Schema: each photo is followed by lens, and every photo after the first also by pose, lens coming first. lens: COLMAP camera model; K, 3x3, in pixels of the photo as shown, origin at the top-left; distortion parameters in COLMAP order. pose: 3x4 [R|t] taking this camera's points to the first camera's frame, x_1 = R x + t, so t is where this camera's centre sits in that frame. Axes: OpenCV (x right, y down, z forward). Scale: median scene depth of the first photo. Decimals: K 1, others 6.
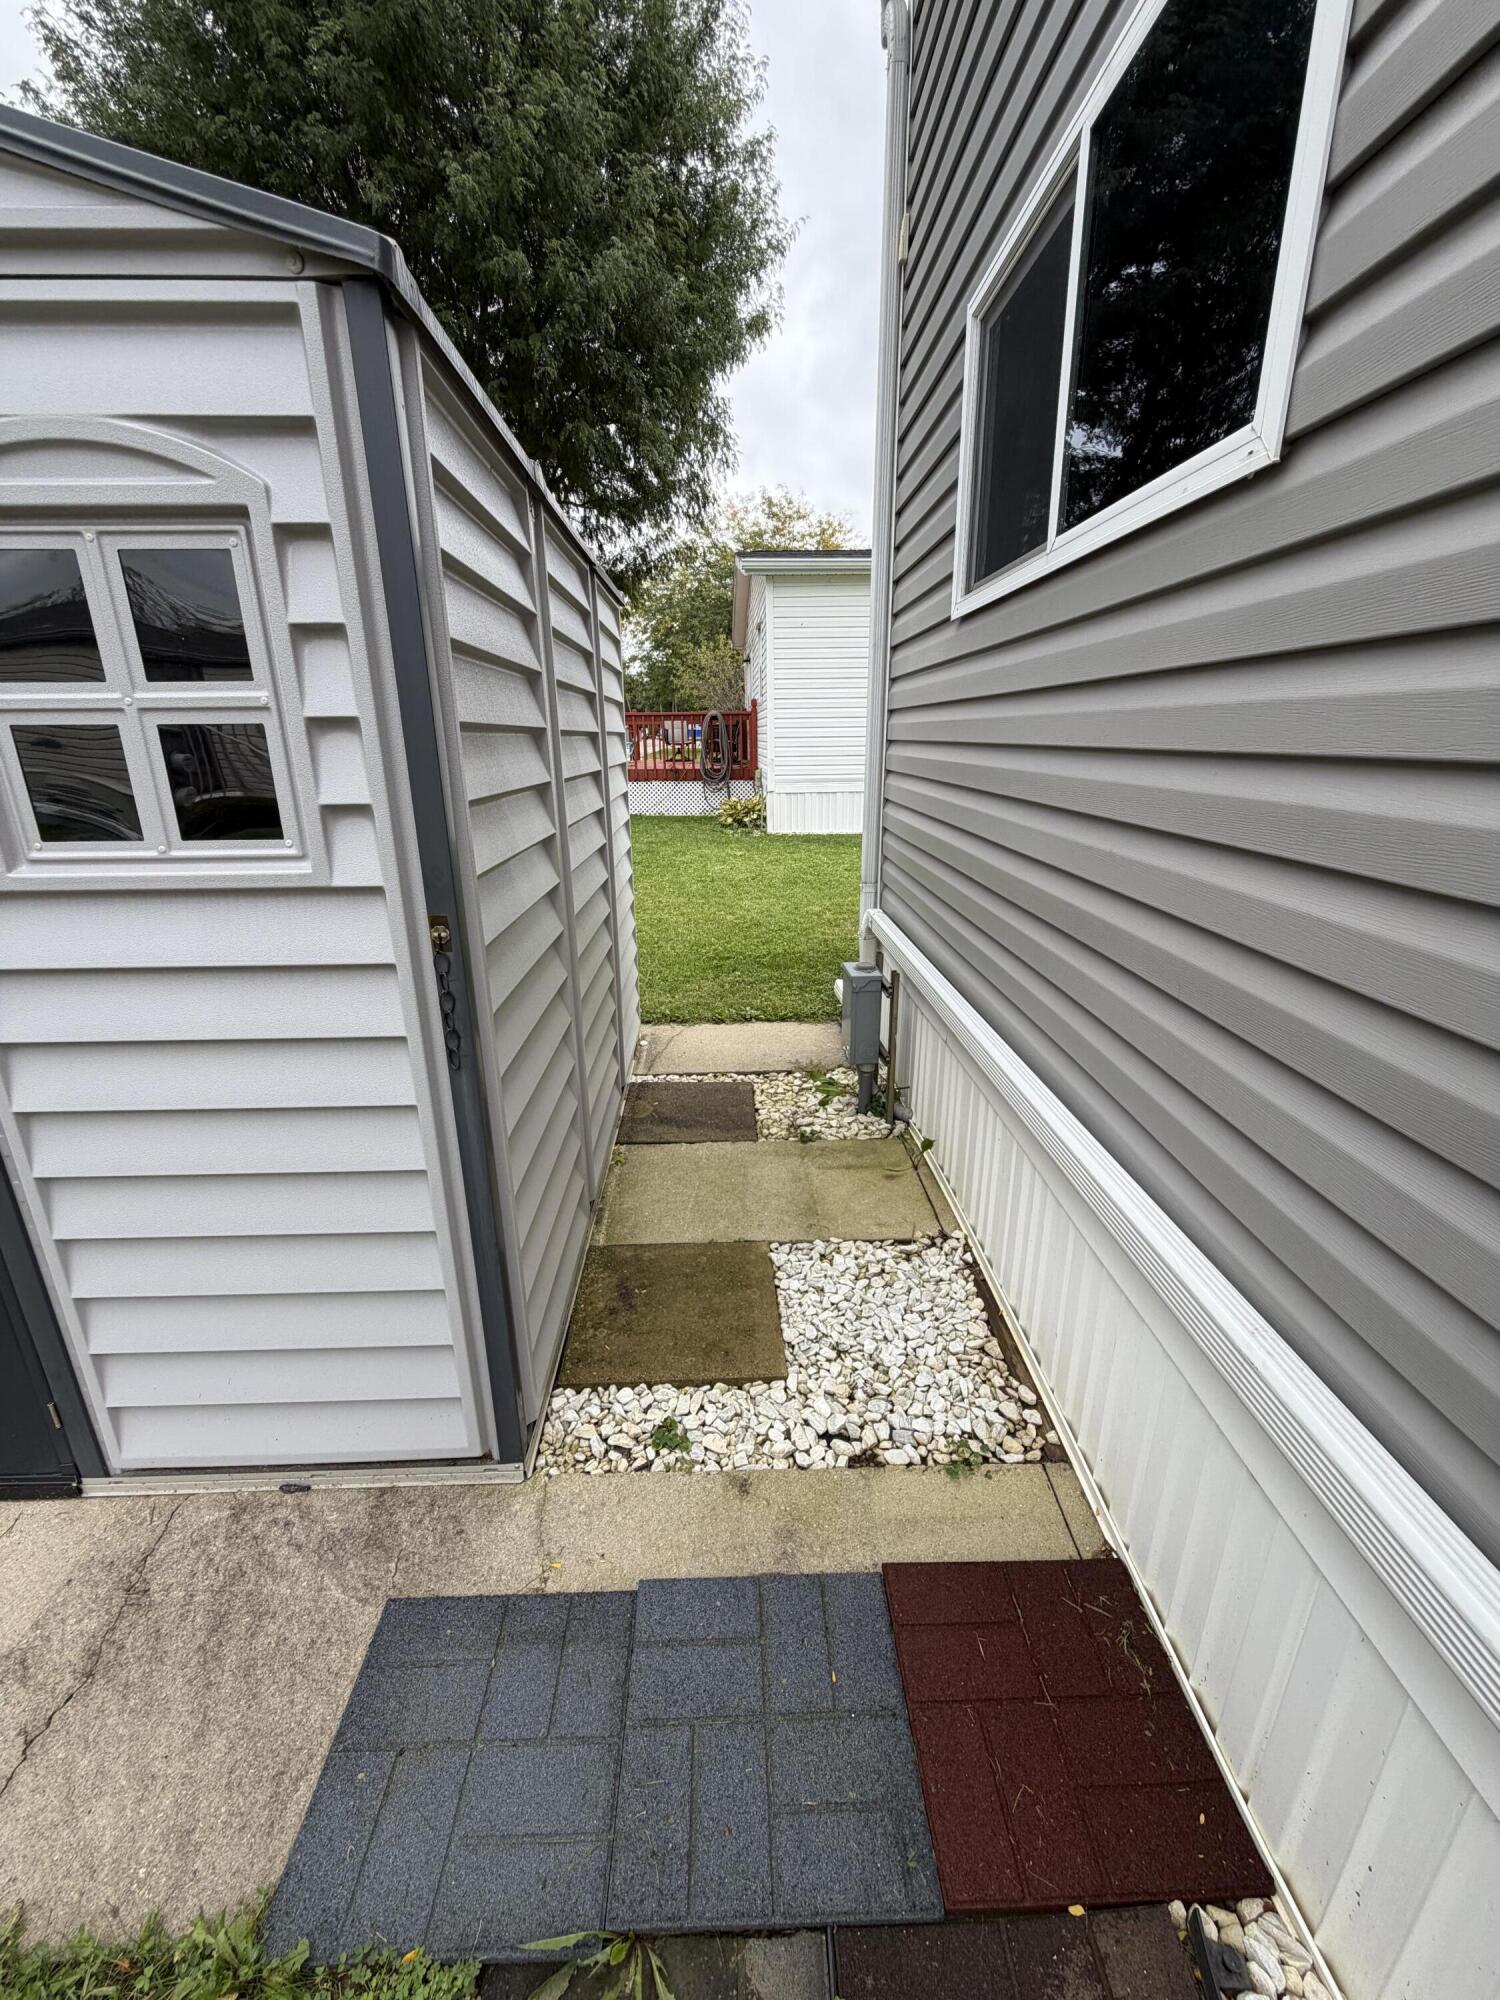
lens RADIAL K [[795.4, 0, 746.6], [0, 795.4, 997.2], [0, 0, 1]] dist [-0.000617, 0.000429]
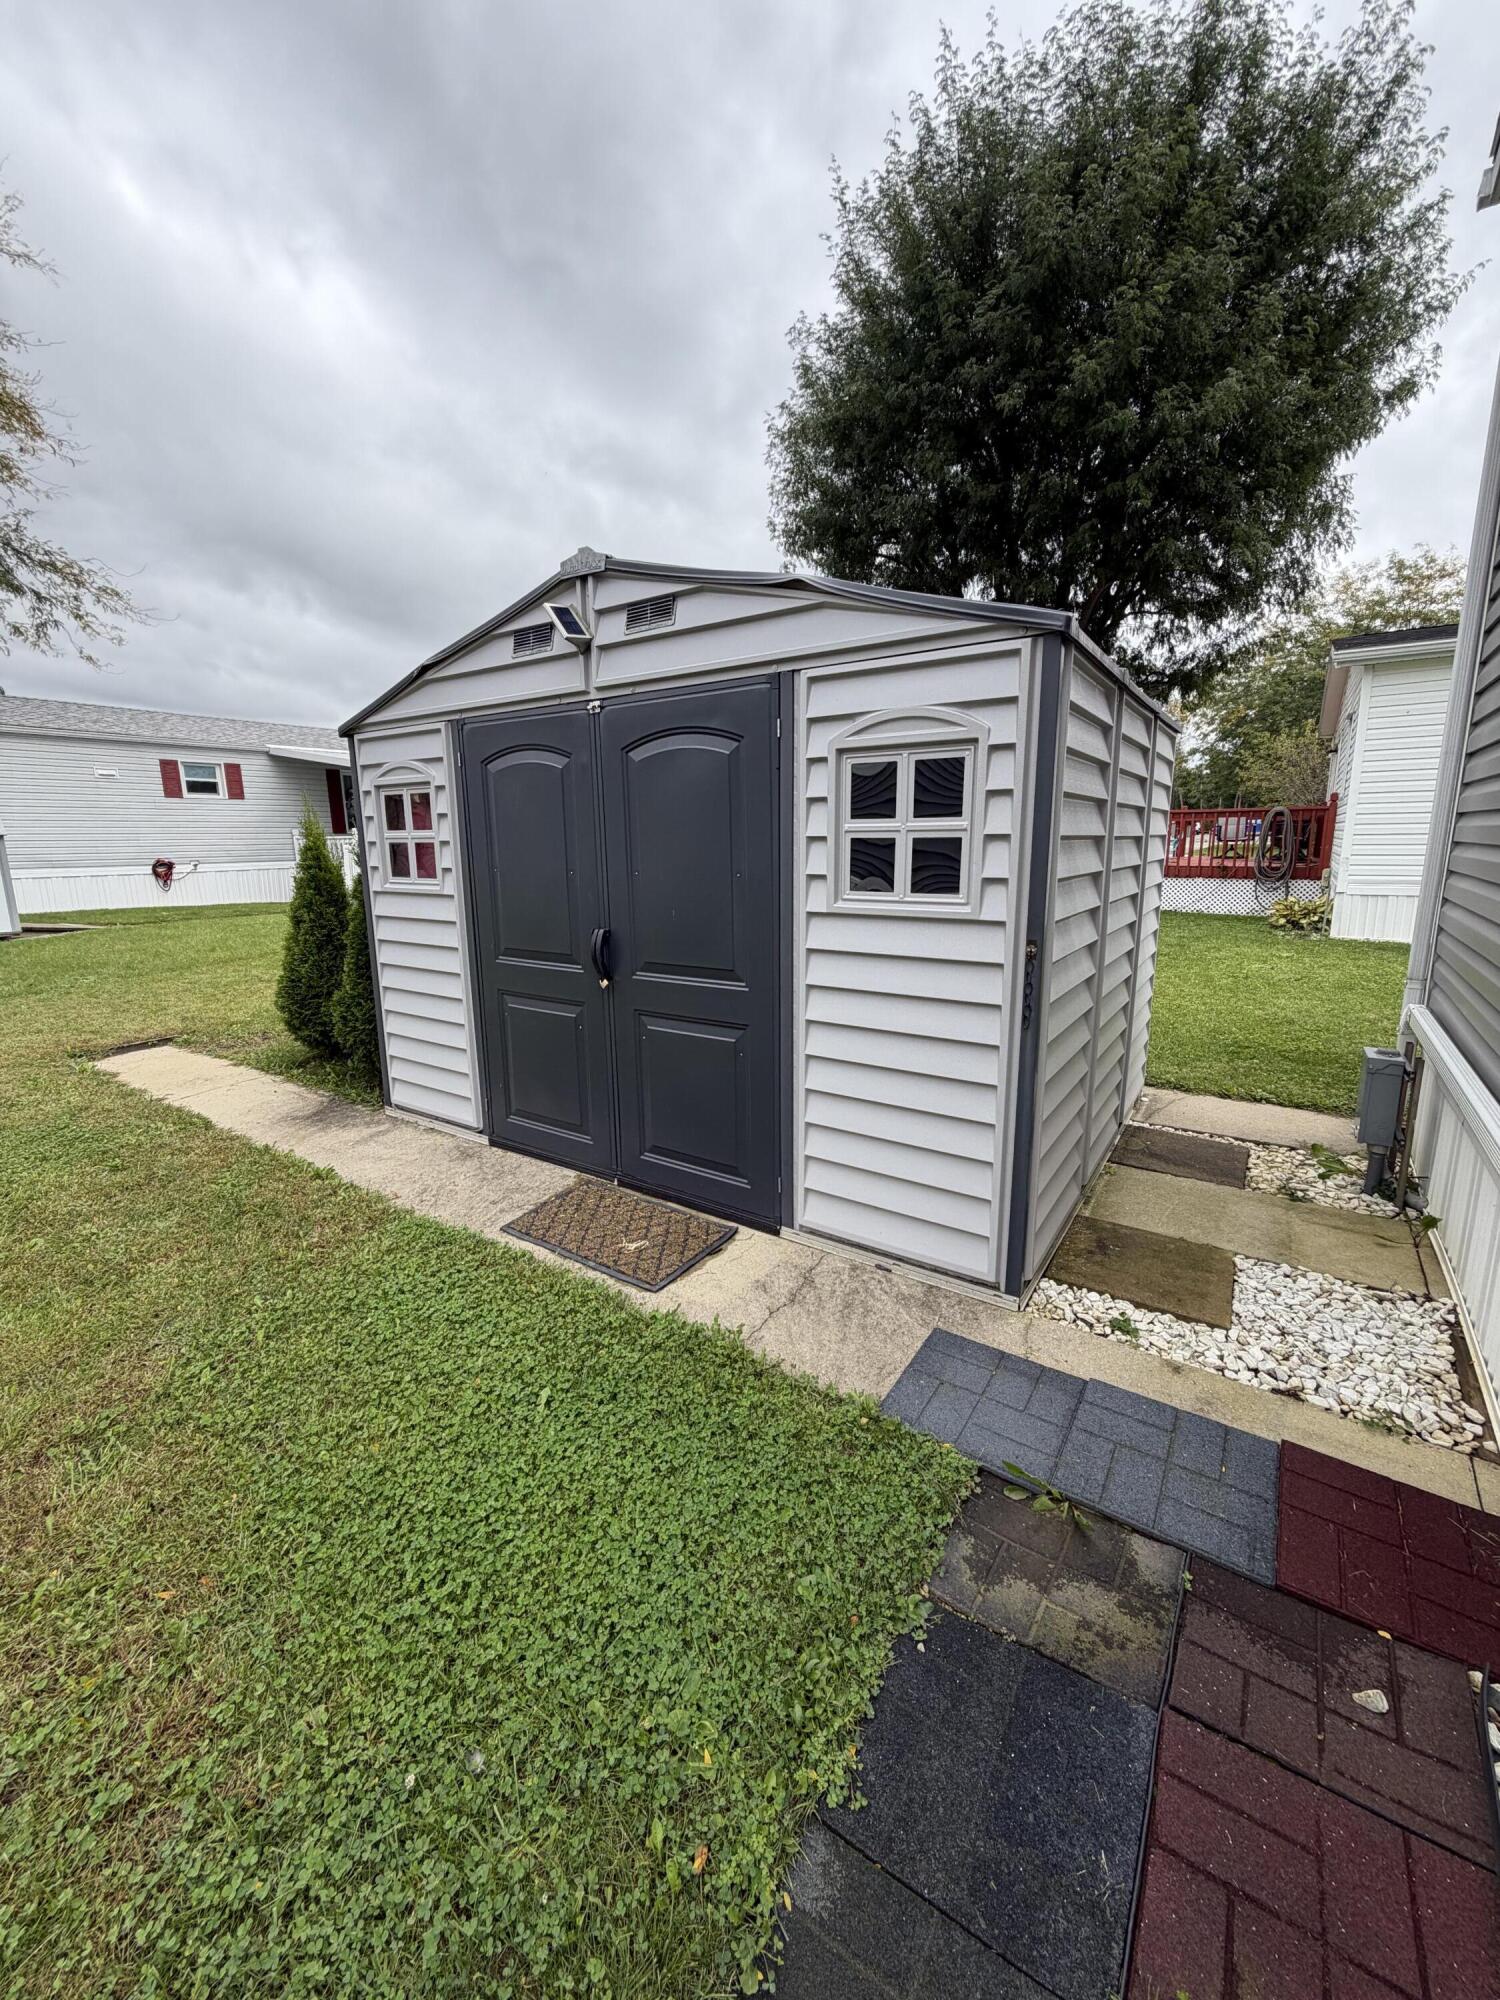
lens RADIAL K [[795.4, 0, 750.3], [0, 795.4, 992.1], [0, 0, 1]] dist [-0.000617, 0.000429]
pose [[0.812078, 0.114272, -0.572251, 0.069139], [-0.180275, 0.981798, -0.059774, 0.117803], [0.555005, 0.151704, 0.817897, -0.403645]]
